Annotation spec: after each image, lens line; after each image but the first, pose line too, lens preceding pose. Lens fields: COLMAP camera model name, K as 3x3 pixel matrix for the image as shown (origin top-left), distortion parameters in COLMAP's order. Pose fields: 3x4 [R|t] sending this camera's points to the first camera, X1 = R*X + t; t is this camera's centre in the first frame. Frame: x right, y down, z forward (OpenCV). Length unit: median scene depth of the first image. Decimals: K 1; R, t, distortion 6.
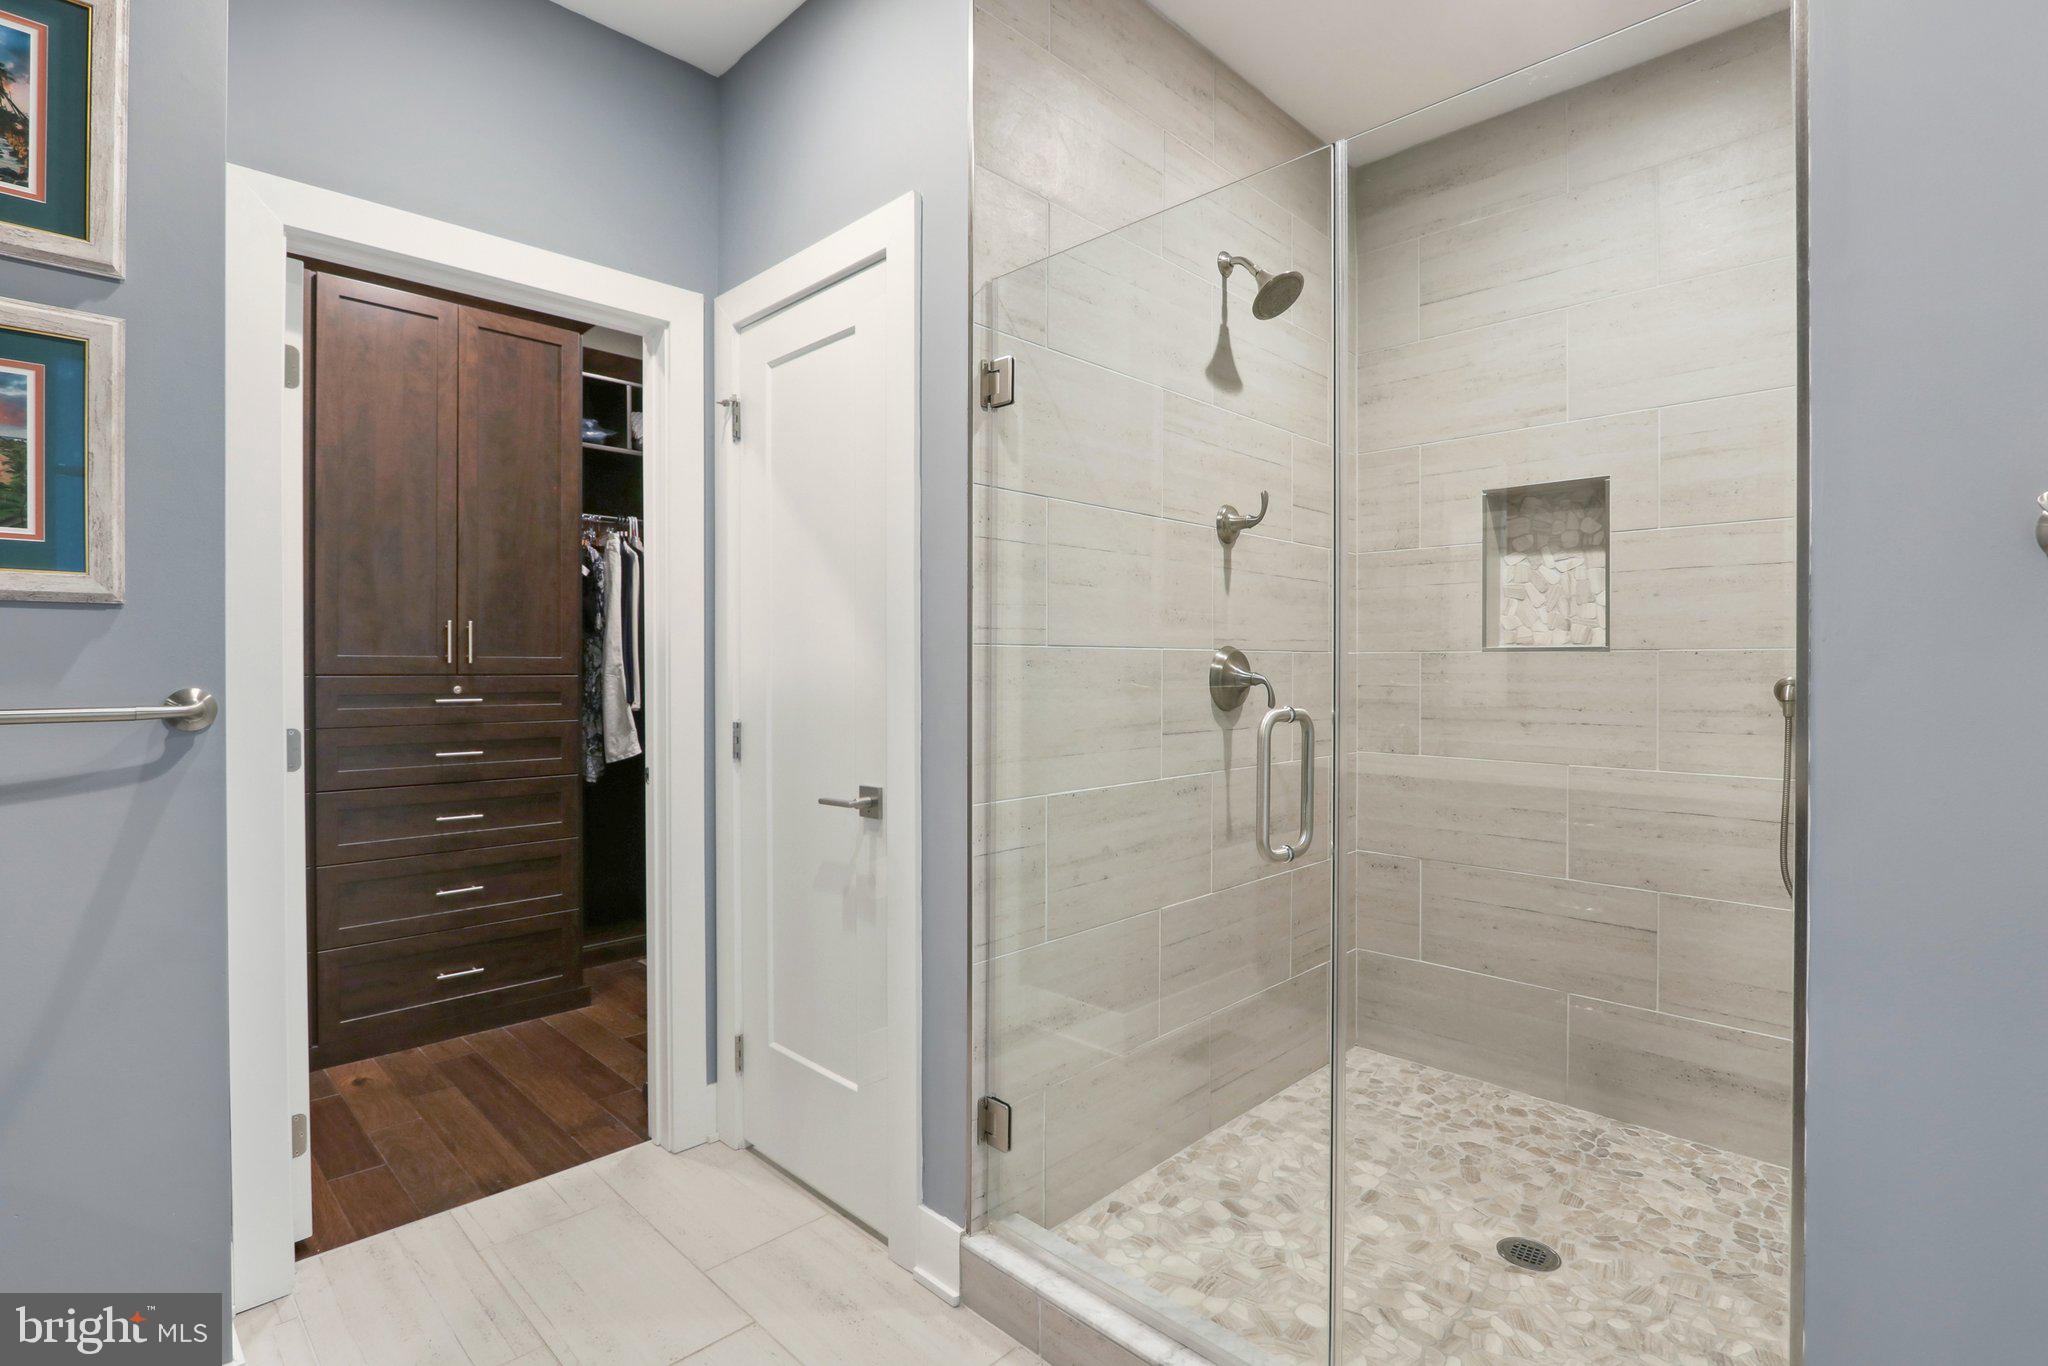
lens RADIAL K [[970.0, 0, 1028.6], [0, 970.0, 670.1], [0, 0, 1]] dist [-0.015095, 0.001696]
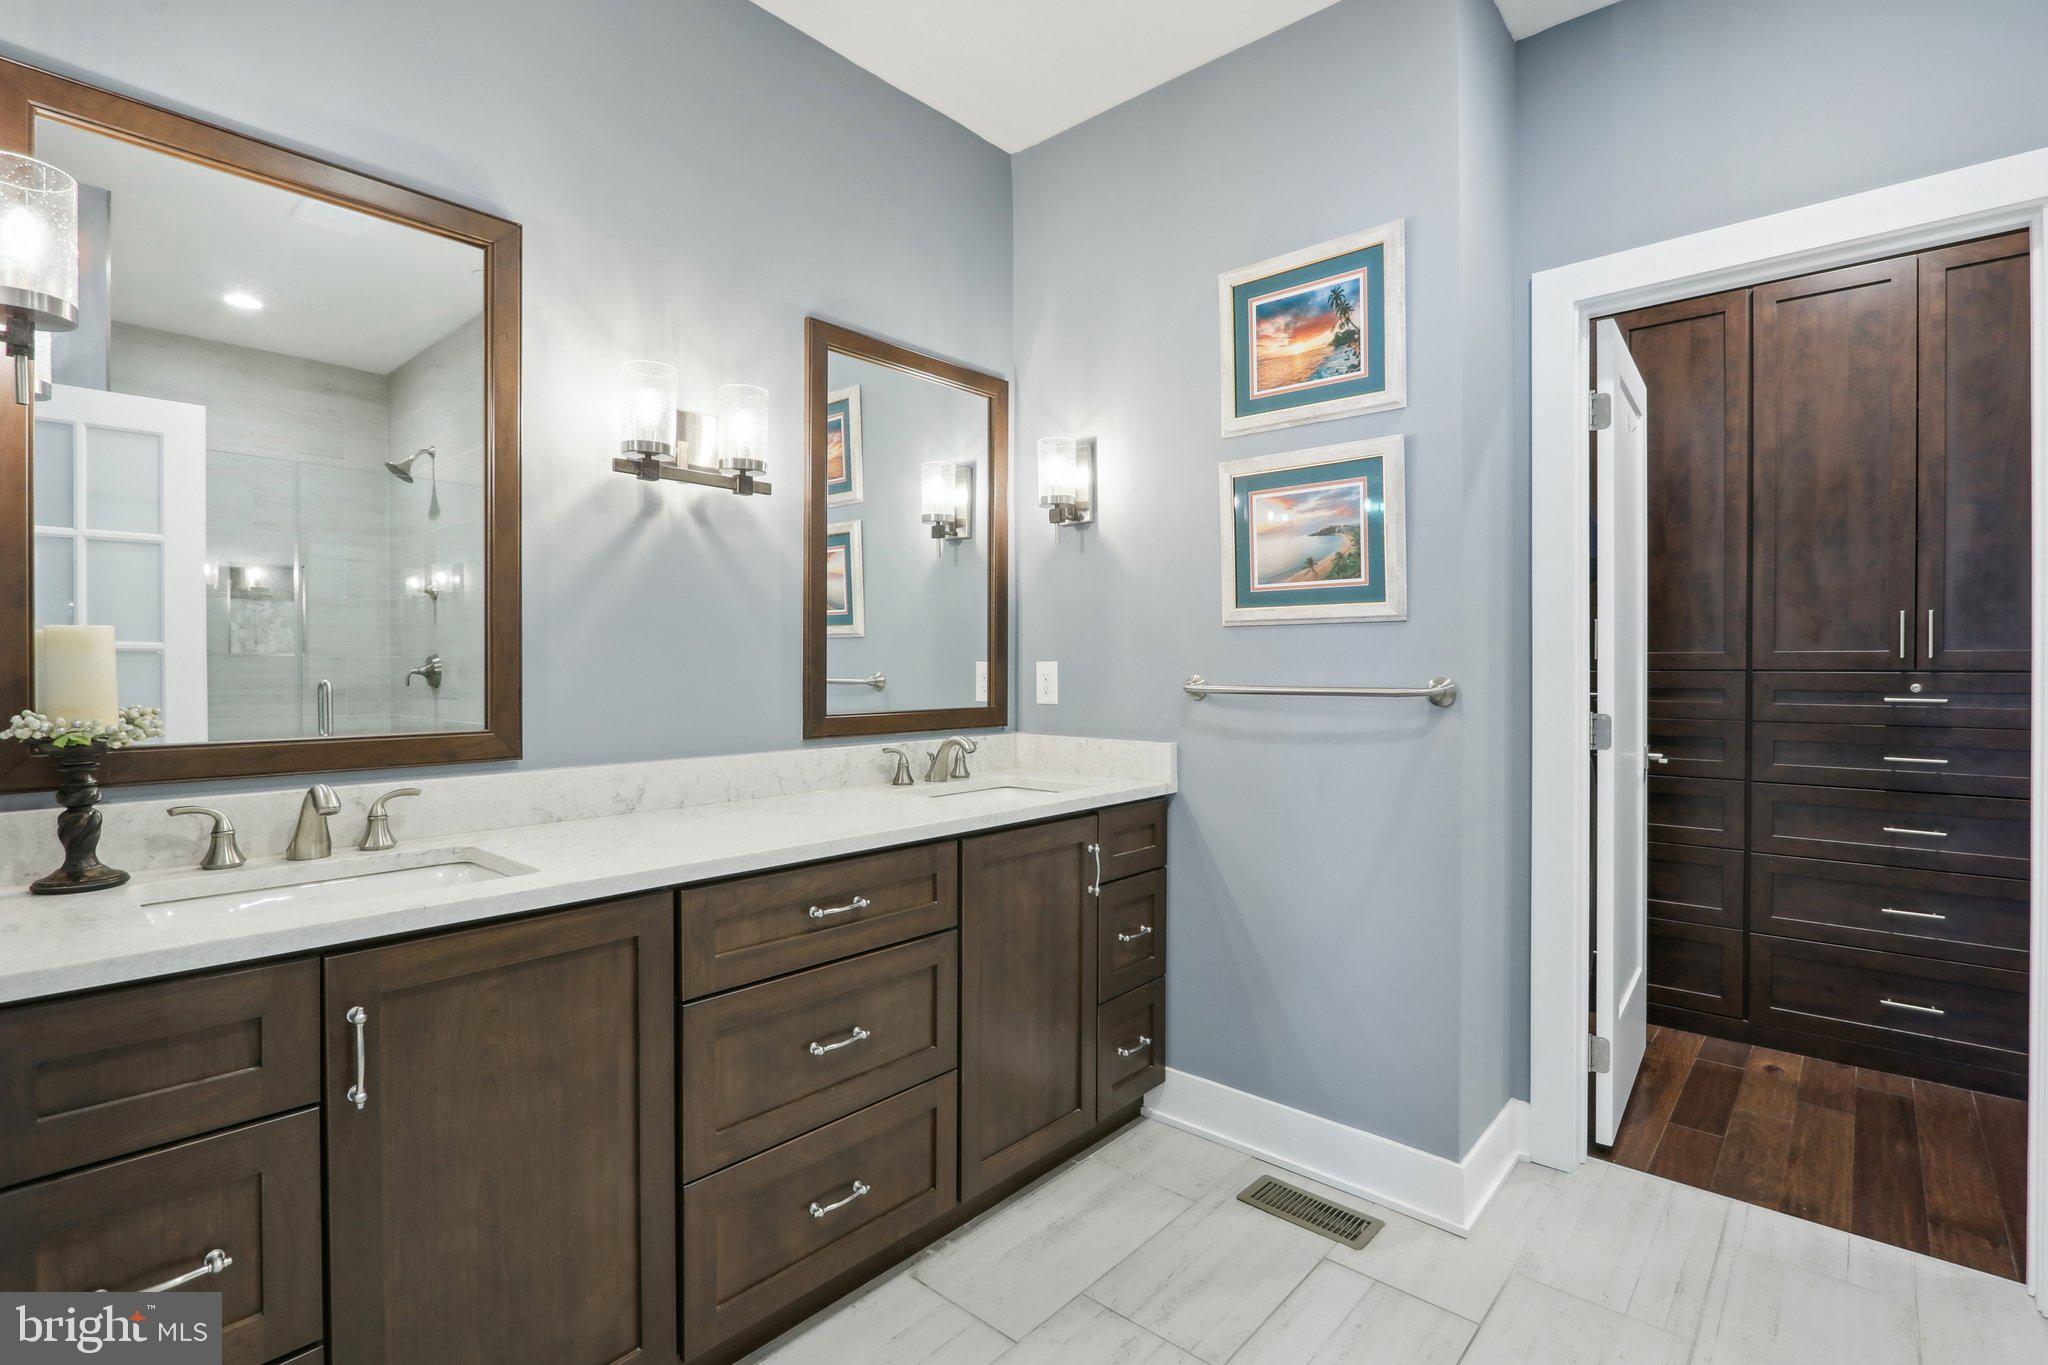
lens RADIAL K [[970.0, 0, 1042.3], [0, 970.0, 674.7], [0, 0, 1]] dist [-0.015095, 0.001696]
pose [[0.053101, 0.007983, -0.998557, 0.306376], [-0.002275, 0.999966, 0.007873, 0.003628], [0.998587, 0.001854, 0.053118, 0.186398]]
